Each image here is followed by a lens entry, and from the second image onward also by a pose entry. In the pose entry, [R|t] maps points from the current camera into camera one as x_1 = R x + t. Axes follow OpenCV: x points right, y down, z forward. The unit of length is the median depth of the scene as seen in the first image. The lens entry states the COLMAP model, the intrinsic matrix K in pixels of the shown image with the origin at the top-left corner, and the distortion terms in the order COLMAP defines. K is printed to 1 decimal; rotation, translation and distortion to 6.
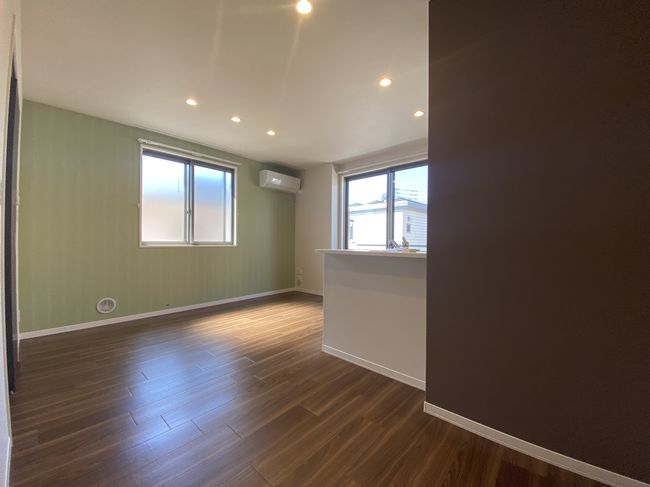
lens RADIAL K [[262.4, 0, 326.6], [0, 262.4, 241.8], [0, 0, 1]] dist [0.026706, -0.023167]
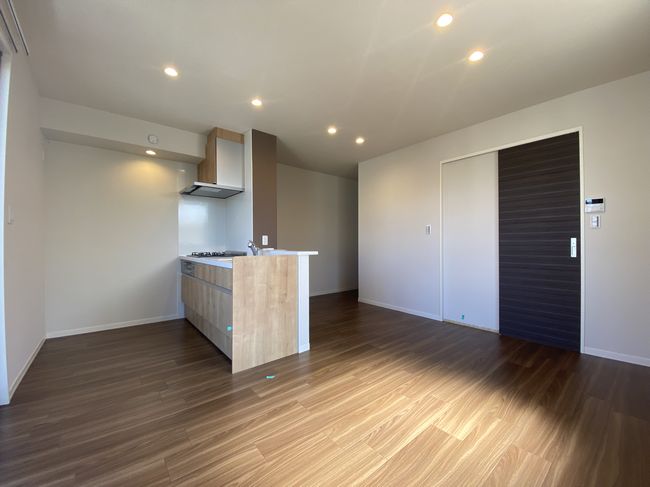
lens RADIAL K [[262.4, 0, 326.6], [0, 262.4, 241.8], [0, 0, 1]] dist [0.026706, -0.023167]
pose [[-0.987868, -0.002666, 0.155275, -0.203804], [-0.004559, 0.999920, -0.011836, 0.000308], [-0.155231, -0.012400, -0.987800, 1.692614]]
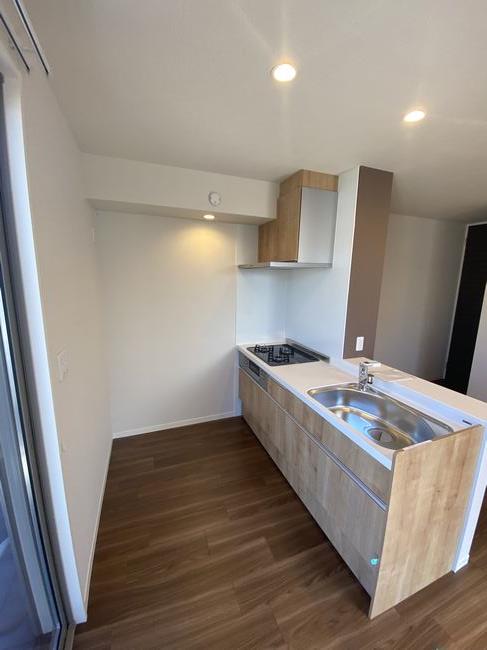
lens RADIAL K [[262.4, 0, 243.5], [0, 262.4, 325.0], [0, 0, 1]] dist [0.026706, -0.023167]
pose [[-0.884363, -0.109386, 0.453803, 0.197236], [-0.026753, 0.982436, 0.184674, -0.208618], [-0.466033, 0.151178, -0.871756, 1.429439]]
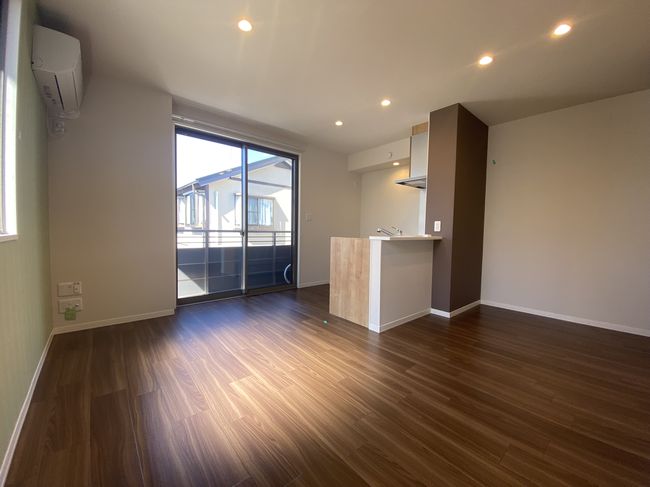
lens RADIAL K [[262.4, 0, 326.6], [0, 262.4, 241.8], [0, 0, 1]] dist [0.026706, -0.023167]
pose [[0.133587, -0.053321, 0.989602, -0.904470], [-0.018616, 0.998240, 0.056300, -0.007595], [-0.990862, -0.025944, 0.132359, 0.906572]]
